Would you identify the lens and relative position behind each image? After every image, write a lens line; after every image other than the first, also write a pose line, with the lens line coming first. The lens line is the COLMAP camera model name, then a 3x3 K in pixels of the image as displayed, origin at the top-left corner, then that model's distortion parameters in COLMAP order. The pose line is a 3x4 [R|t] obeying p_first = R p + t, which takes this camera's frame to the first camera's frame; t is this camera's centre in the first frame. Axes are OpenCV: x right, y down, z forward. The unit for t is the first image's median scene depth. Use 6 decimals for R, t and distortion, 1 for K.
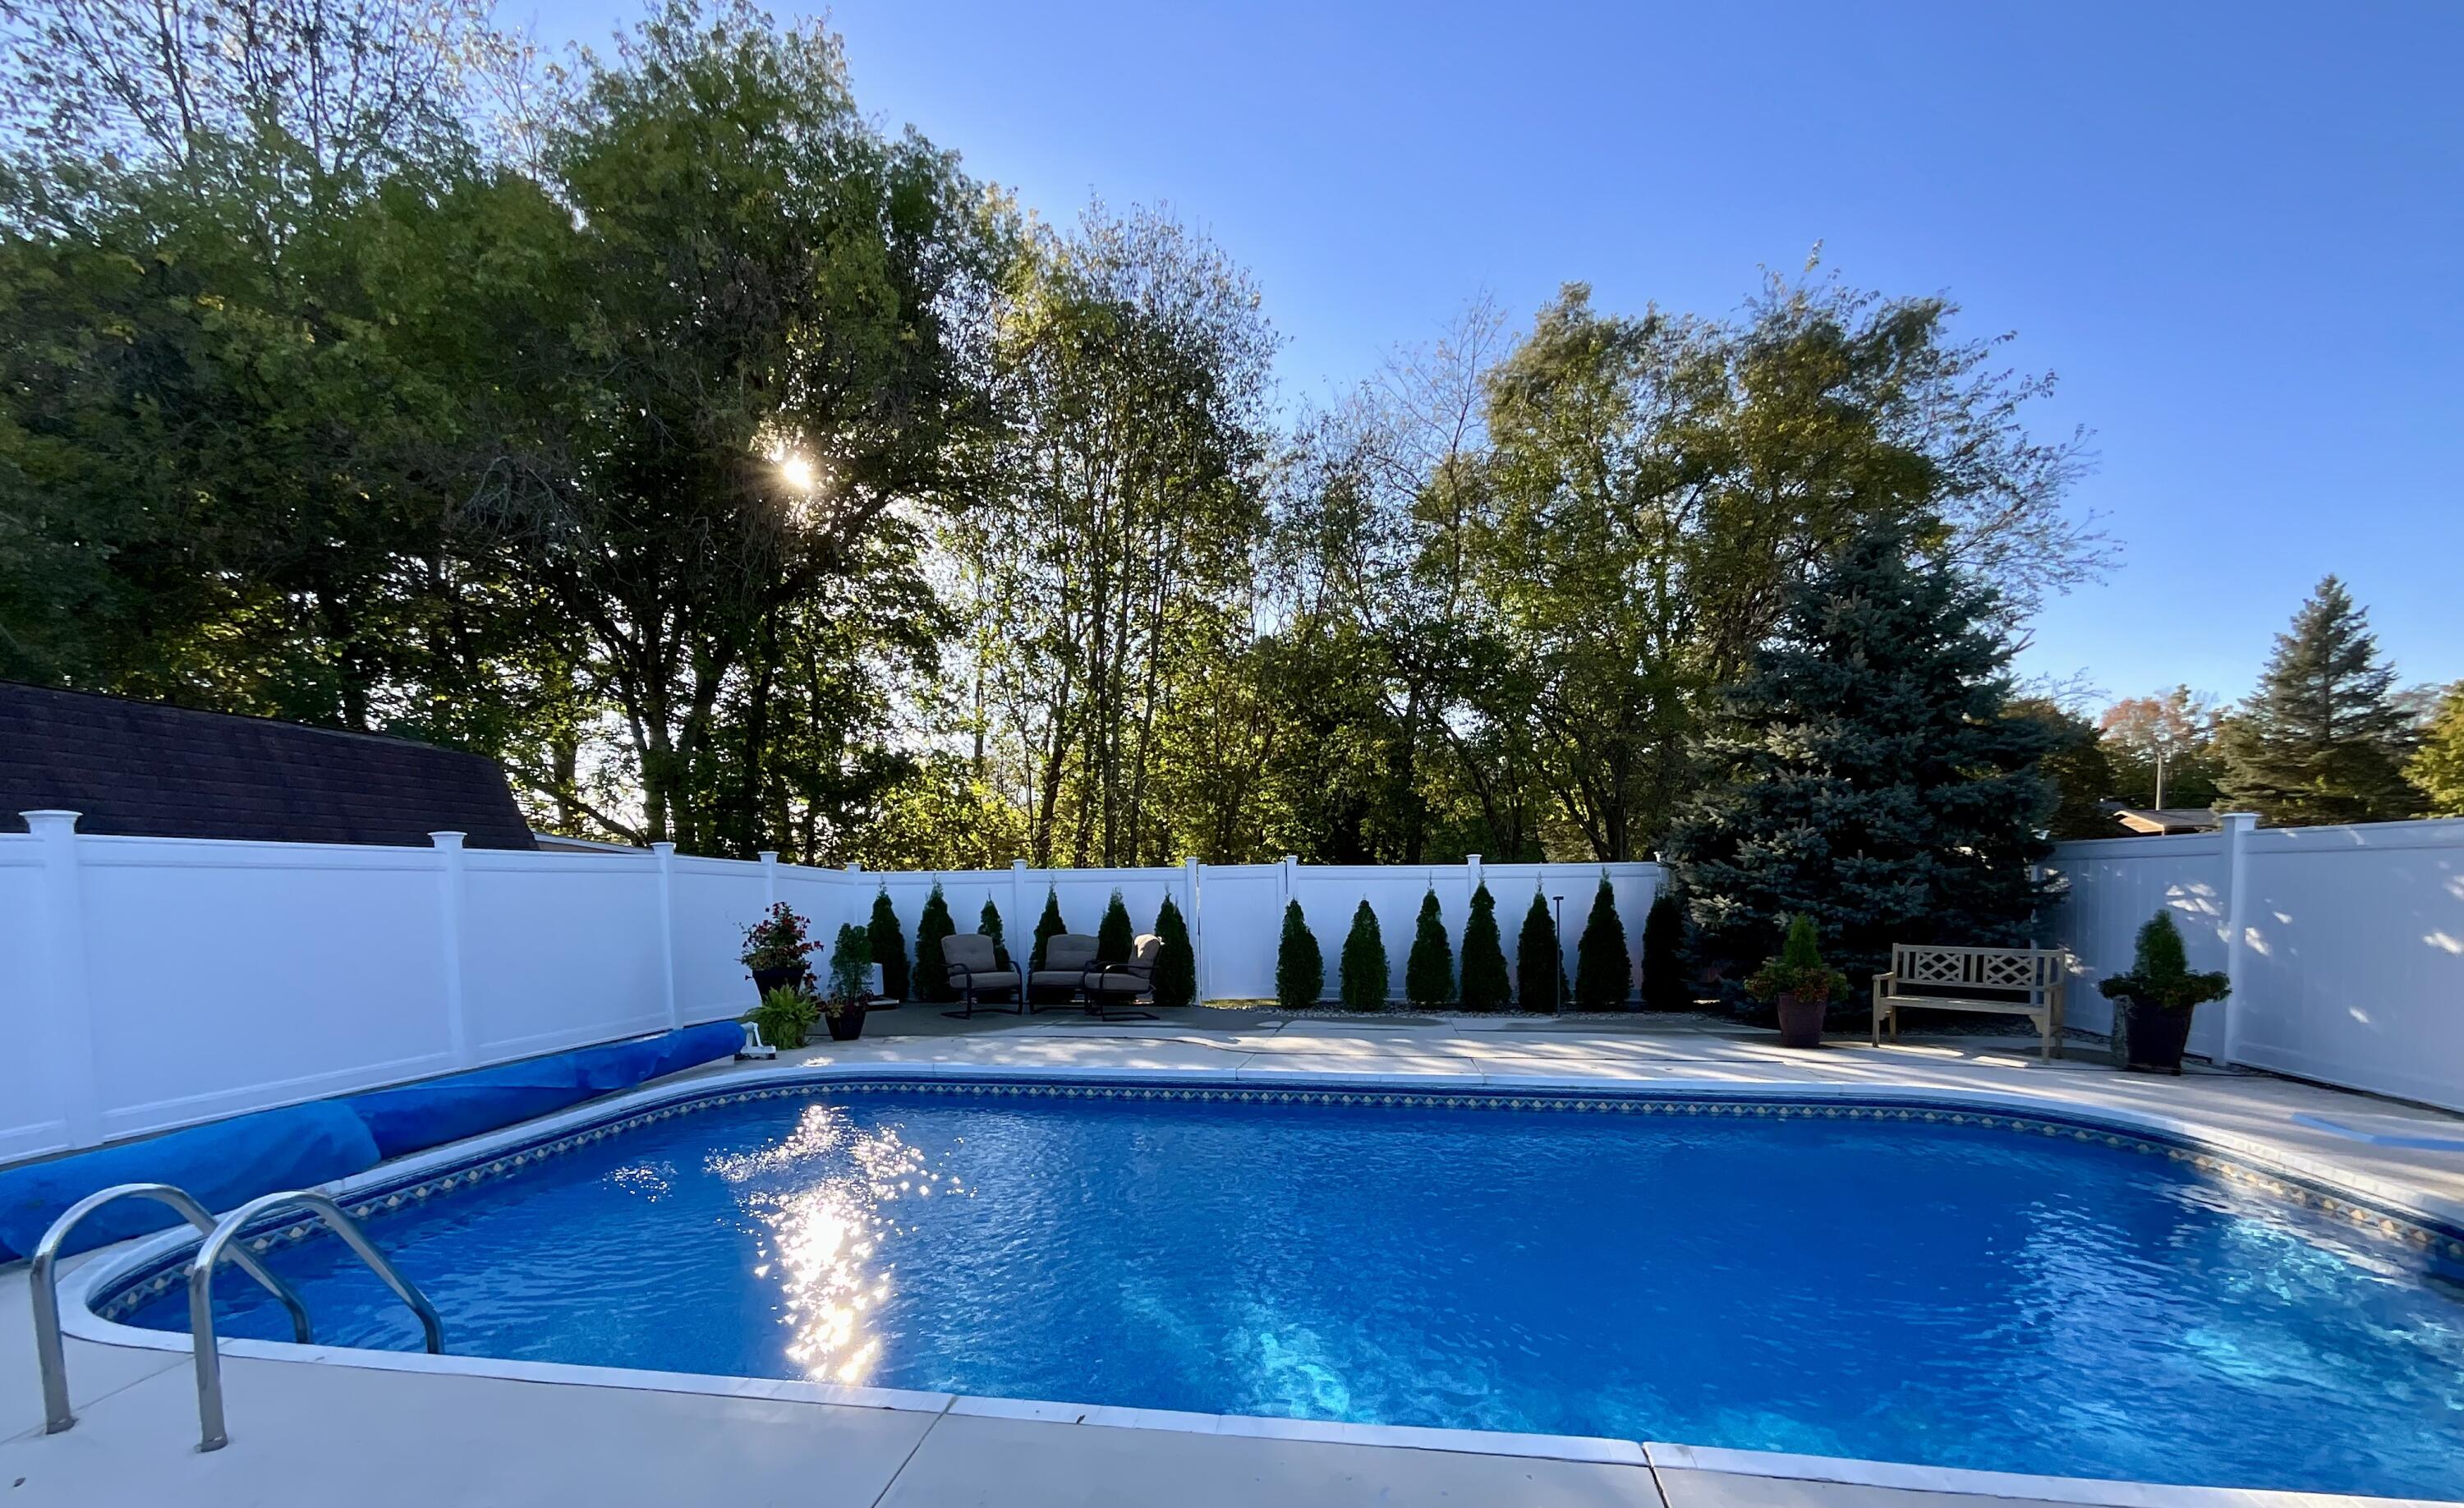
lens RADIAL K [[990.2, 0, 1239.8], [0, 990.2, 906.3], [0, 0, 1]] dist [0.008157, -0.000931]
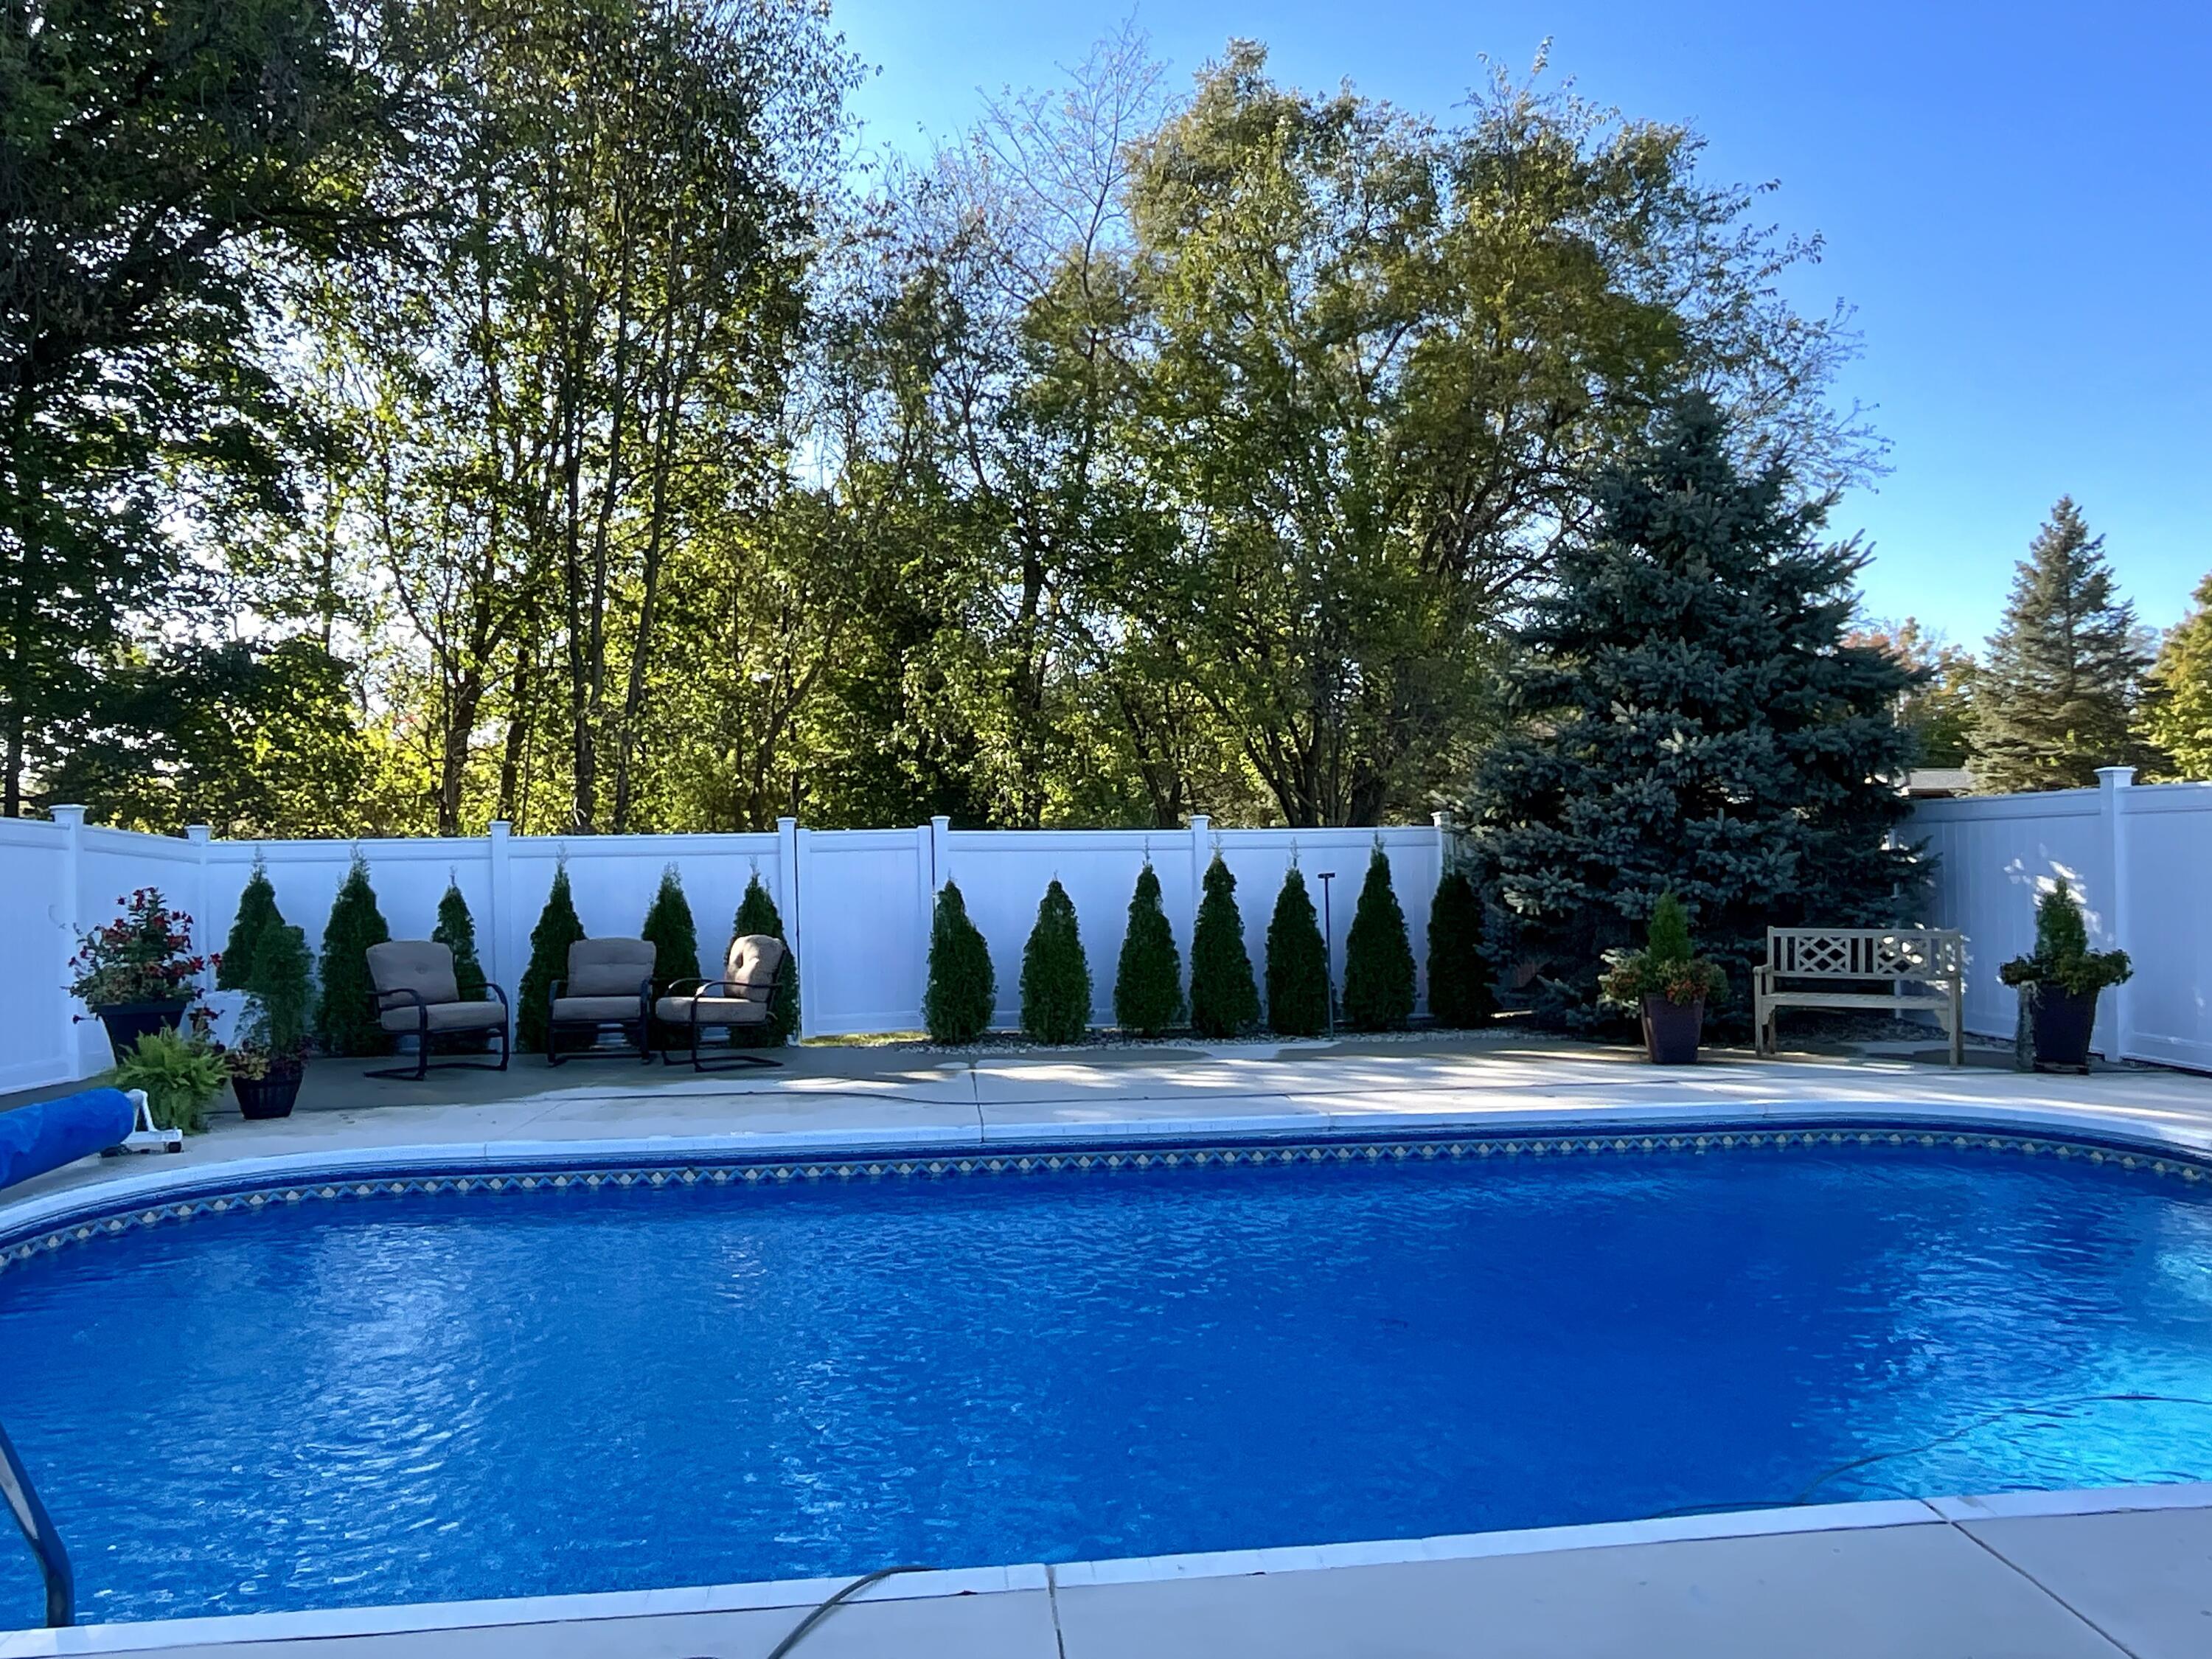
lens RADIAL K [[1489.4, 0, 1104.0], [0, 1489.4, 821.6], [0, 0, 1]] dist [0.004360, -0.006612]
pose [[0.966417, 0.002410, 0.256969, -0.099218], [0.011197, 0.998611, -0.051479, 0.005858], [-0.256736, 0.052627, 0.965048, -0.005964]]
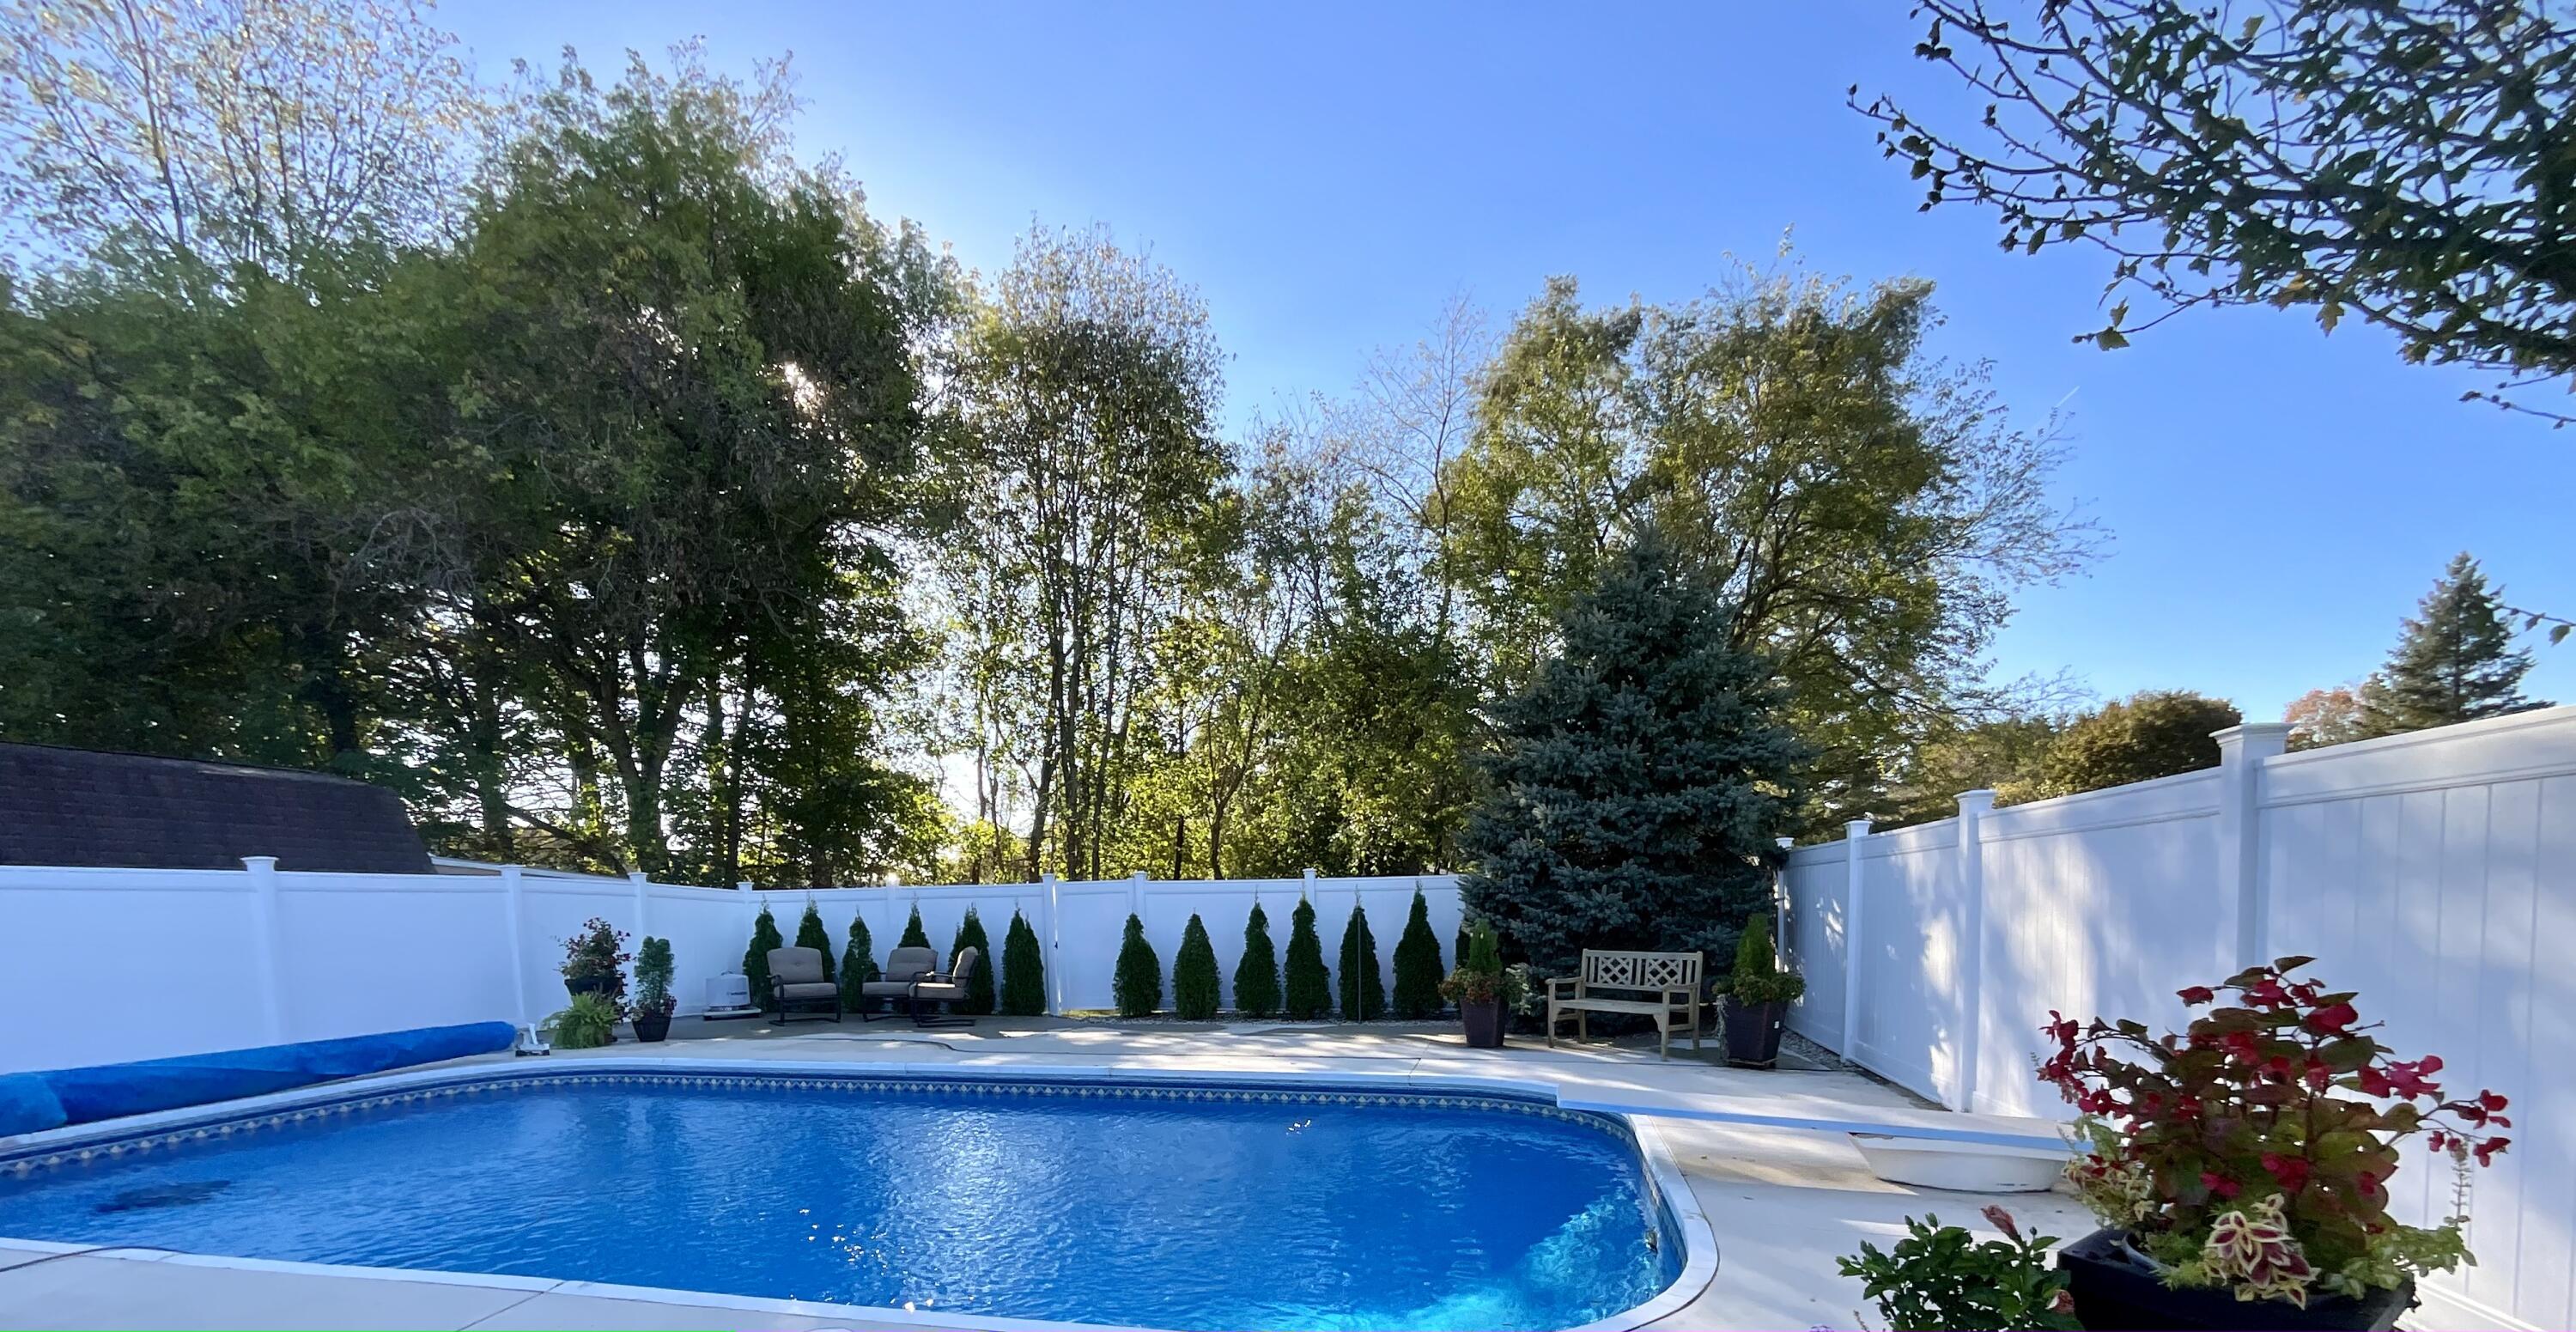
lens RADIAL K [[1017.2, 0, 1266.3], [0, 1017.2, 953.0], [0, 0, 1]] dist [0.004029, 0.000360]
pose [[0.997552, -0.004864, -0.069753, 0.258010], [0.006679, 0.999645, 0.025810, 0.007619], [0.069602, -0.026213, 0.997230, -0.056099]]
